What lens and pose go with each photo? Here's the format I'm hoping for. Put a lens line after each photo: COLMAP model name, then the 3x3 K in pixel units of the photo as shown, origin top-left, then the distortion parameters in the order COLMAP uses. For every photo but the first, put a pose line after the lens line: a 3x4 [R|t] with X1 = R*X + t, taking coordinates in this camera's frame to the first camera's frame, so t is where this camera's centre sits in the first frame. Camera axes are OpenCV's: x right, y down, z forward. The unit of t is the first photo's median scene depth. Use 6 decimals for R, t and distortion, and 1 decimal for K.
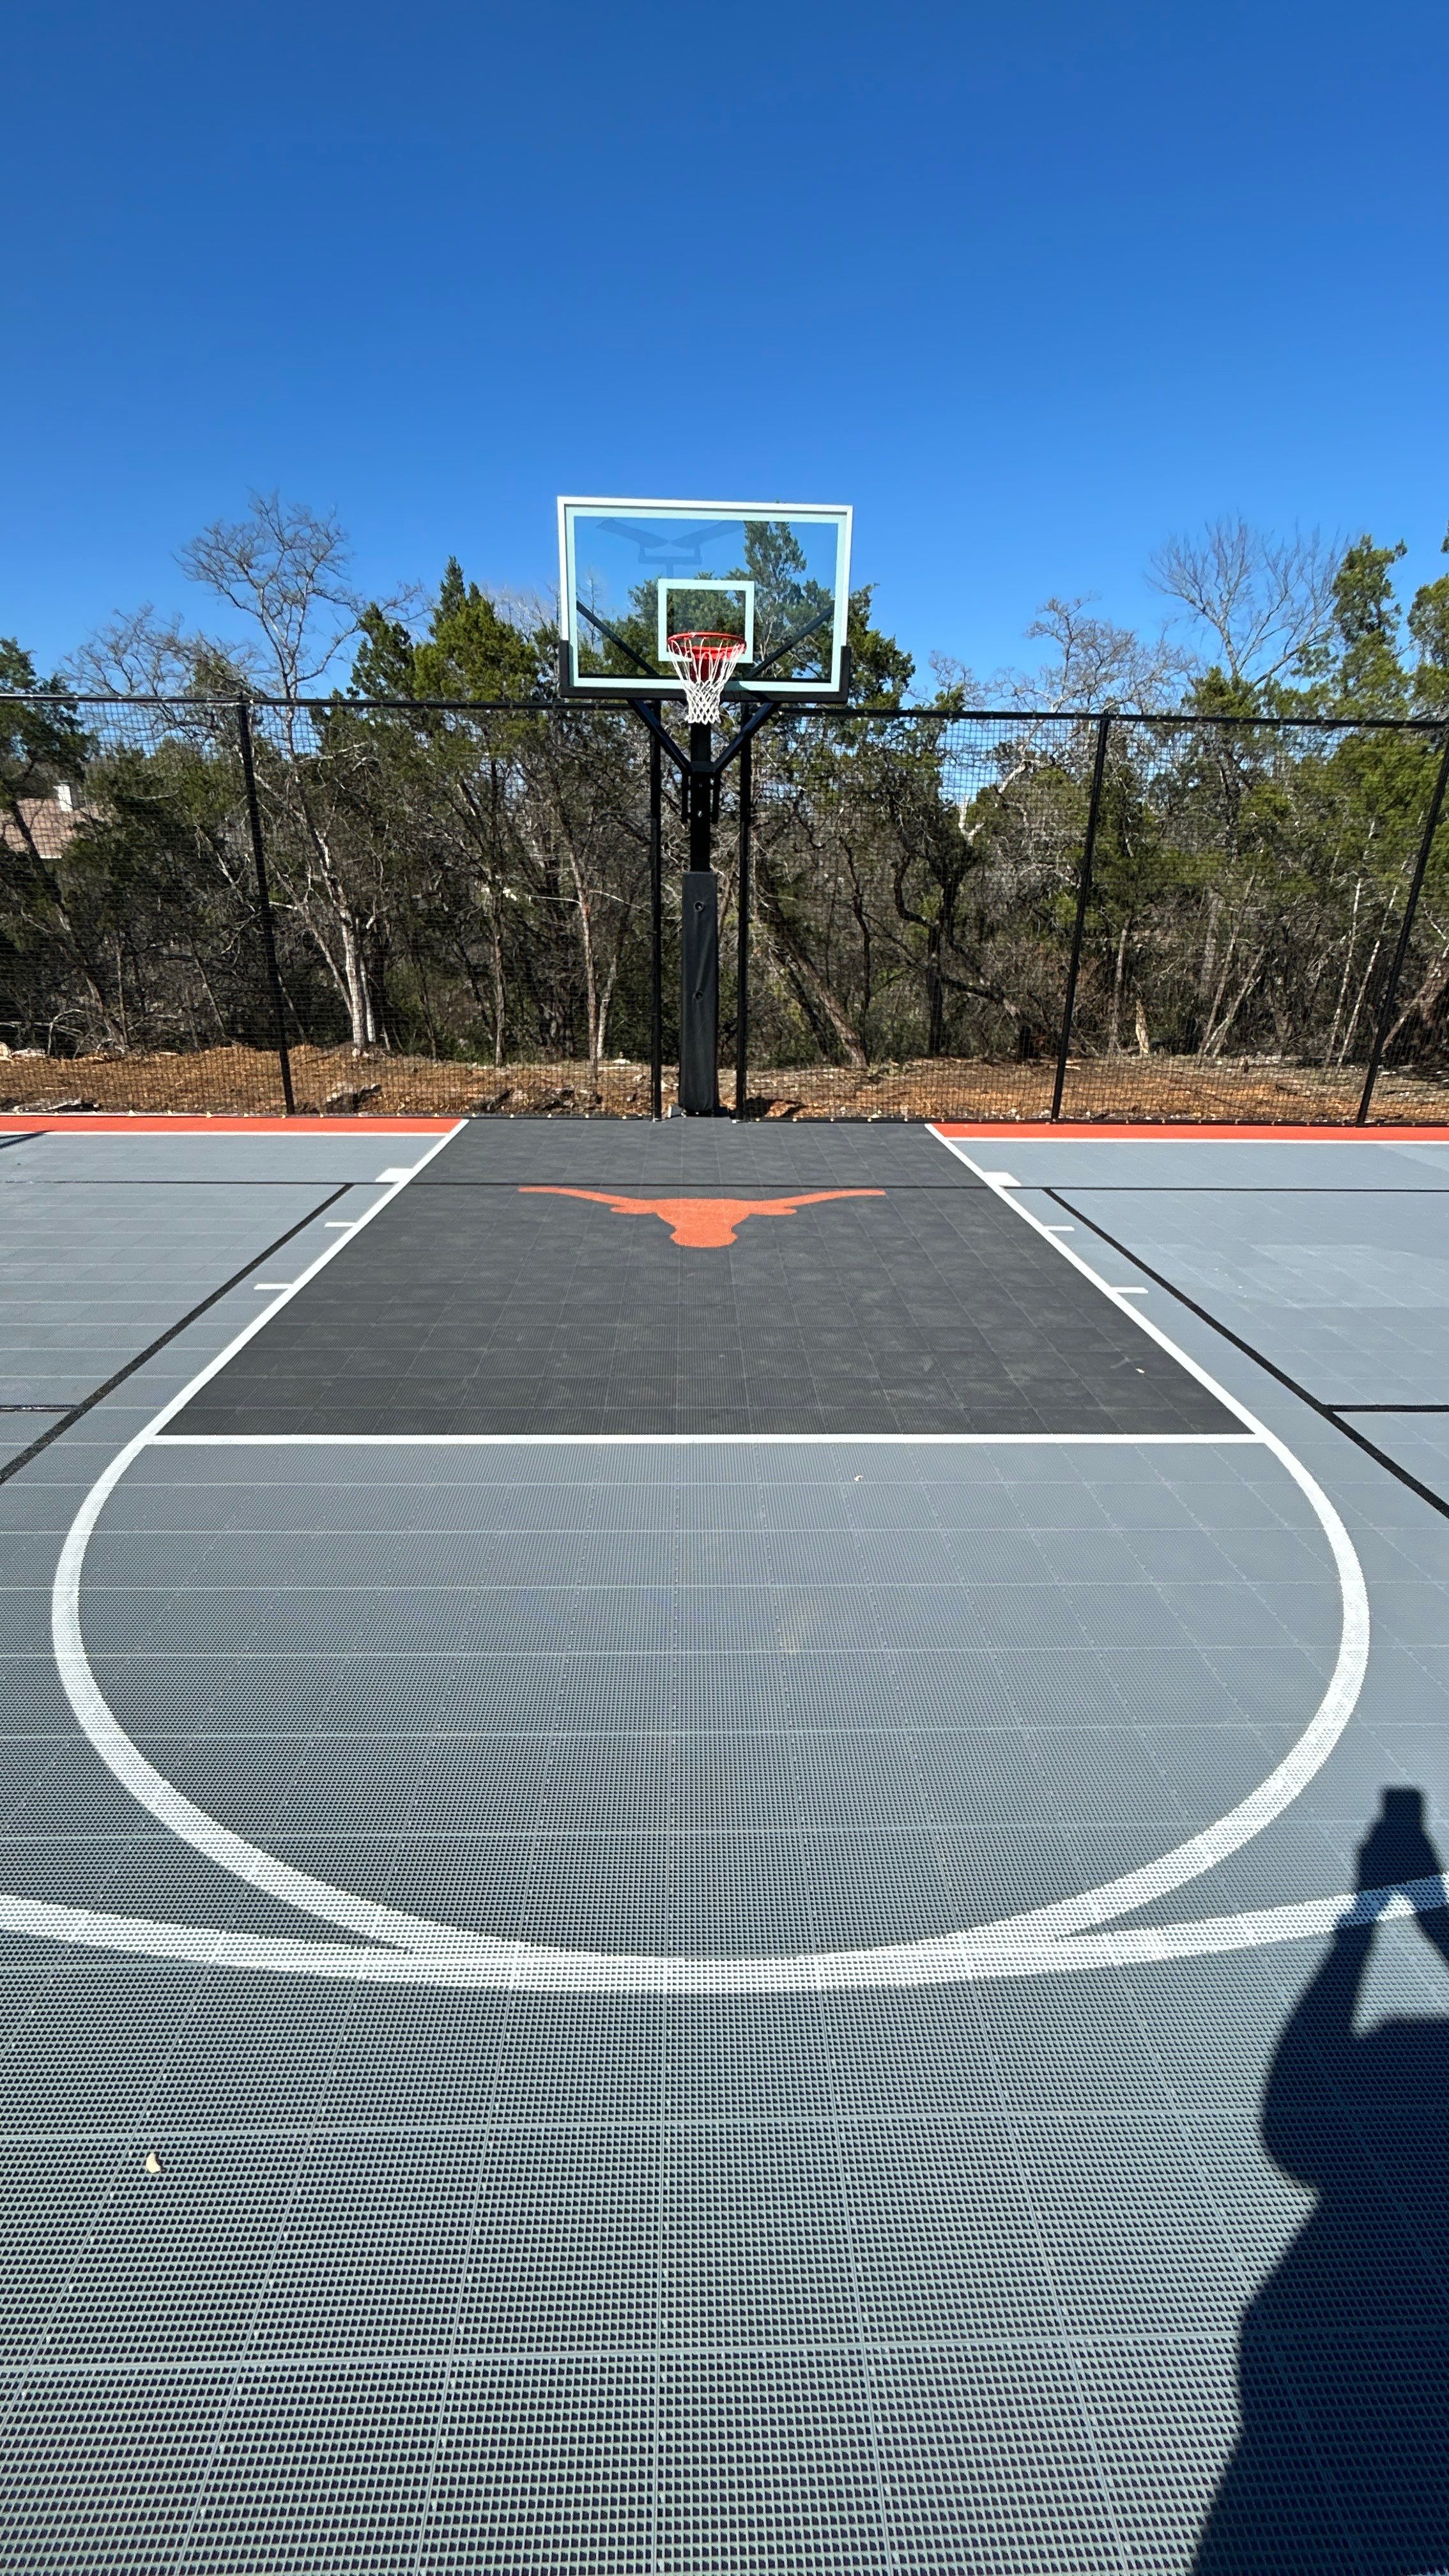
lens RADIAL K [[1049.0, 0, 719.2], [0, 1049.0, 1277.8], [0, 0, 1]] dist [-0.002675, 0.000000]
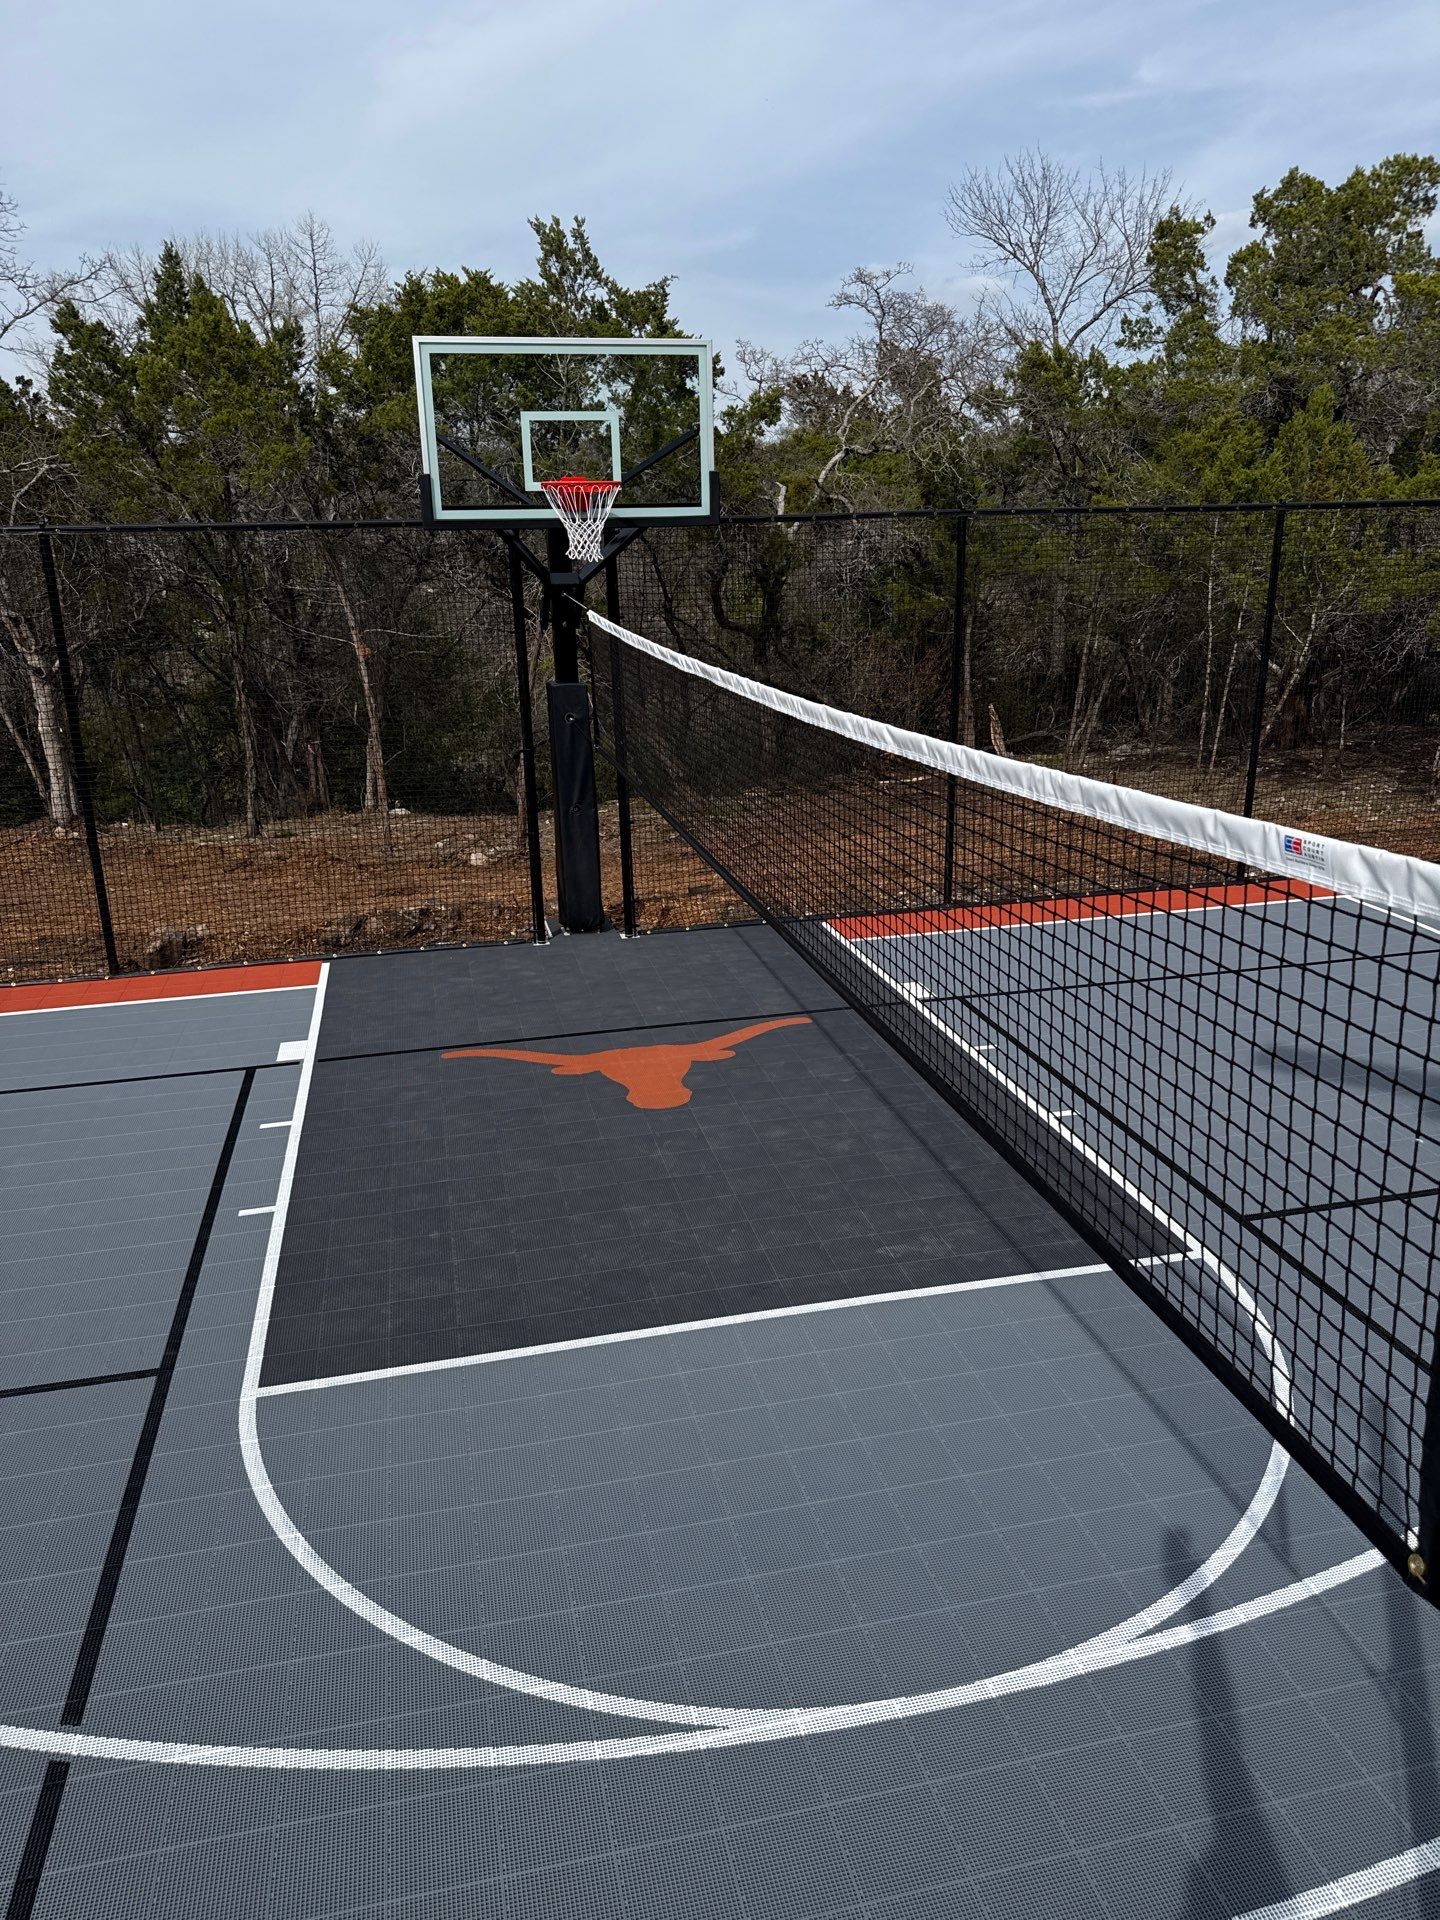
lens RADIAL K [[1362.7, 0, 727.1], [0, 1362.7, 946.3], [0, 0, 1]] dist [0.052914, -0.072912]
pose [[0.979615, -0.089773, 0.179709, -0.063924], [0.099104, 0.994121, -0.043616, -0.043648], [-0.174737, 0.060537, 0.982752, -0.115170]]
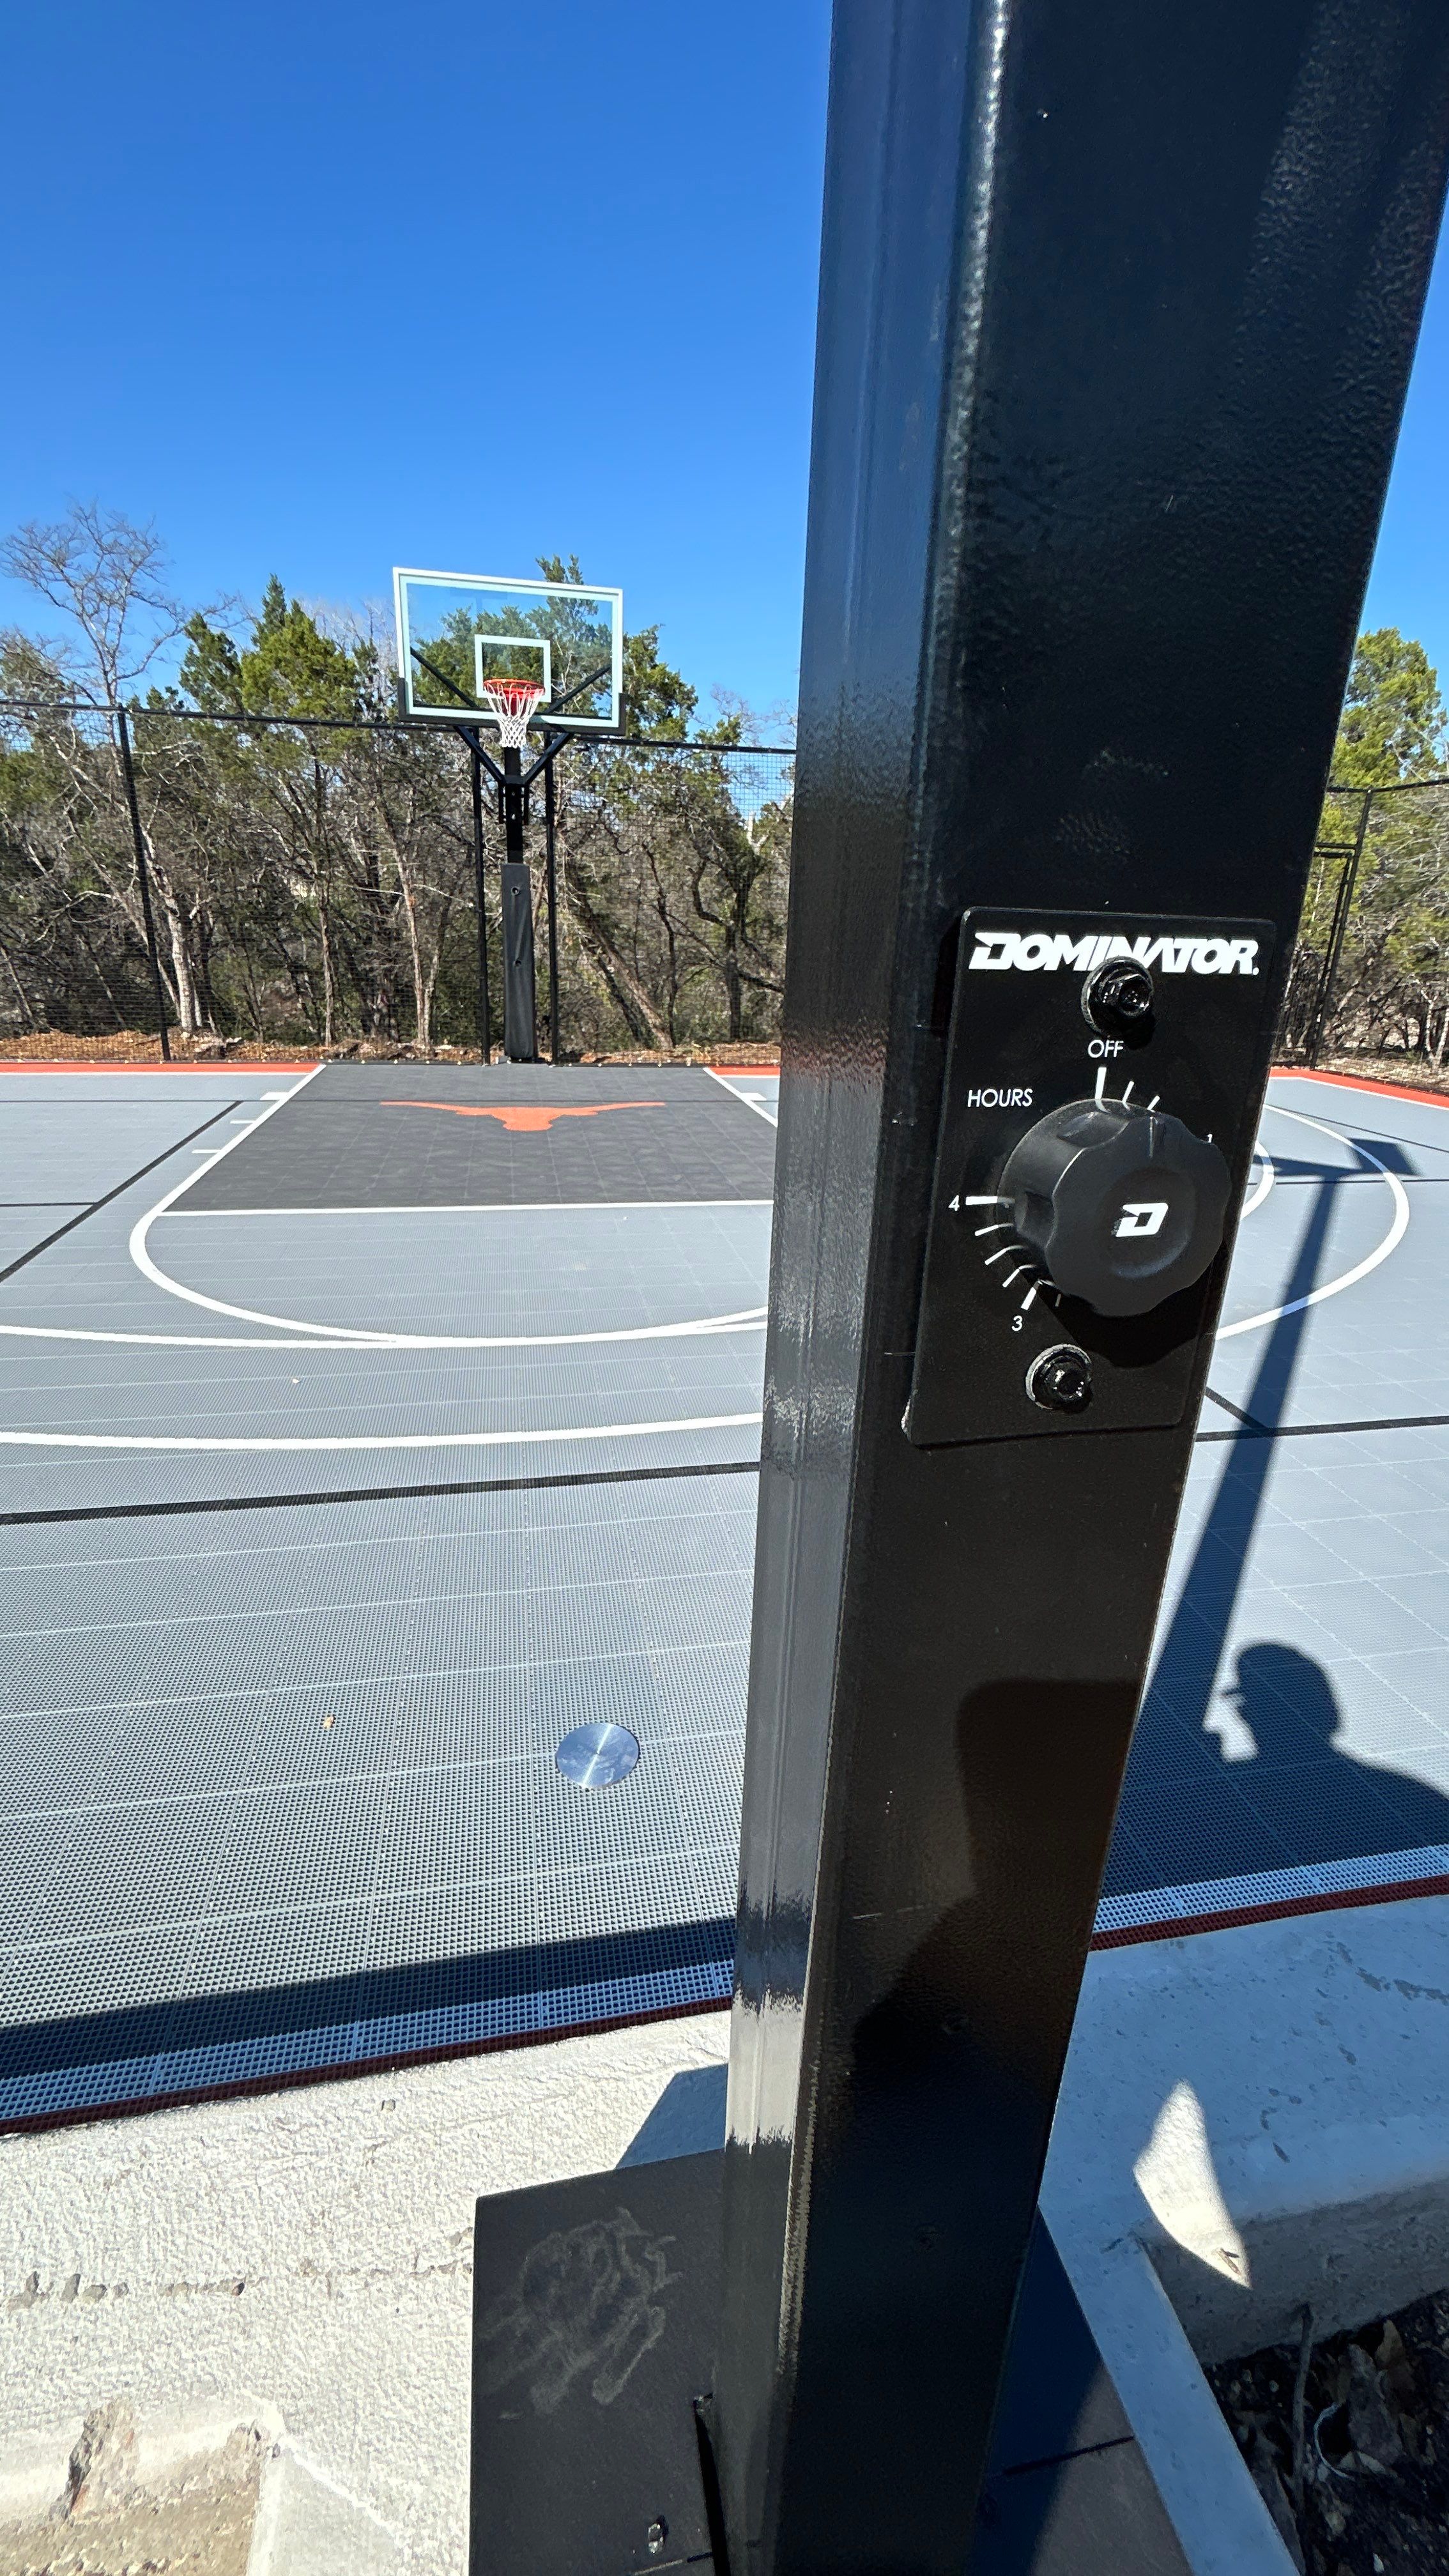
lens RADIAL K [[1049.0, 0, 719.2], [0, 1049.0, 1277.8], [0, 0, 1]] dist [-0.002675, 0.000000]
pose [[0.986470, -0.034869, 0.160191, 0.002119], [0.036154, 0.999333, -0.005117, 0.064461], [-0.159906, 0.010839, 0.987073, -0.141176]]
